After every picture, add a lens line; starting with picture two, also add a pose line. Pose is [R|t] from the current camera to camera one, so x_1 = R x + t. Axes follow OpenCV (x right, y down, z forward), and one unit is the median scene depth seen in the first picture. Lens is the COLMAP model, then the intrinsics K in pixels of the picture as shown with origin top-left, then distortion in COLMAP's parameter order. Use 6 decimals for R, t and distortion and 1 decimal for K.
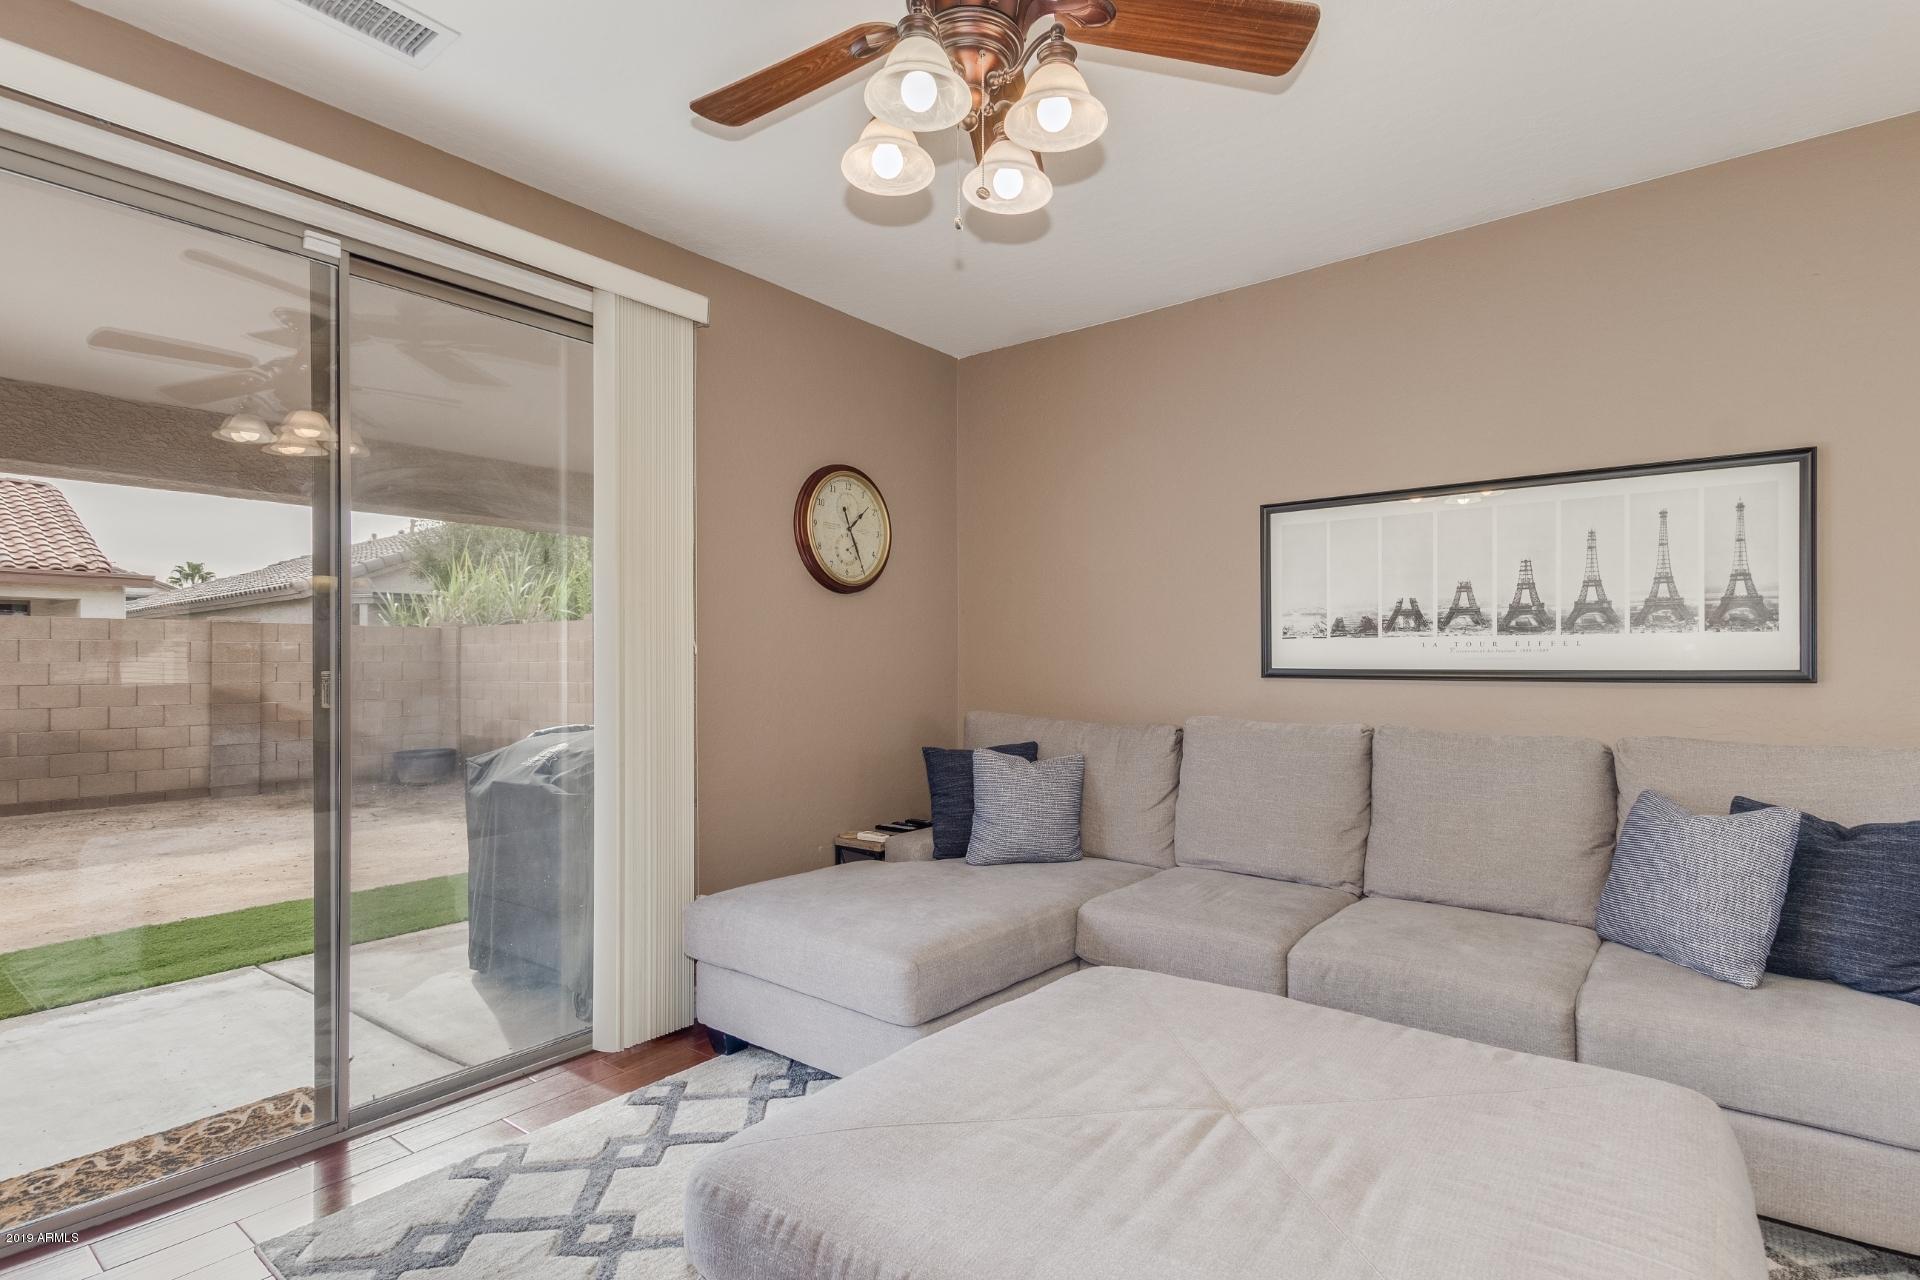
lens RADIAL K [[922.3, 0, 947.2], [0, 922.3, 640.2], [0, 0, 1]] dist [-0.000374, -0.000173]
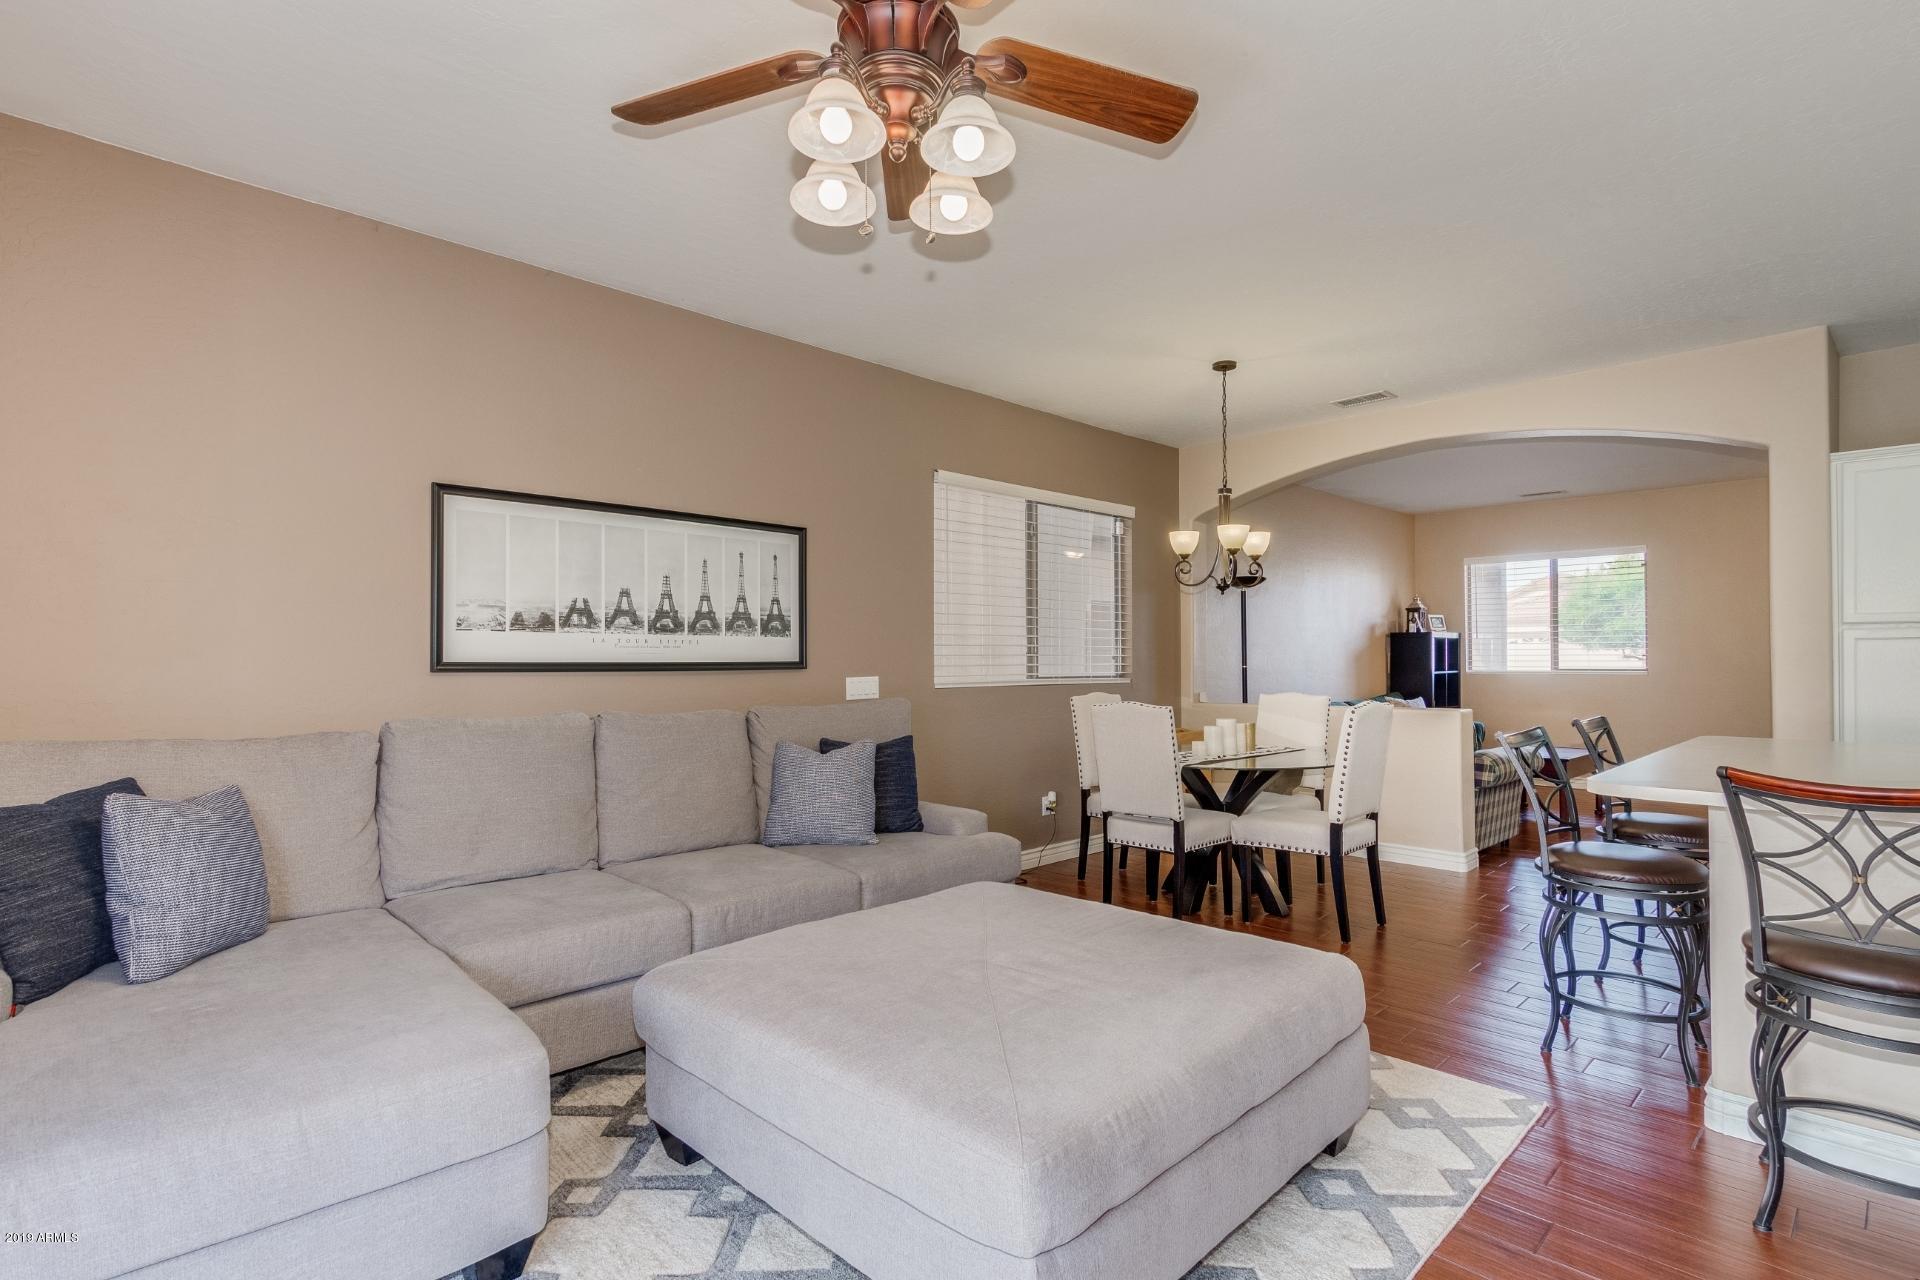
lens RADIAL K [[922.3, 0, 947.2], [0, 922.3, 640.2], [0, 0, 1]] dist [-0.000374, -0.000173]
pose [[0.130631, 0.023010, 0.991164, -0.578178], [-0.022759, 0.999537, -0.020205, 0.018707], [-0.991170, -0.019918, 0.131094, 0.443768]]
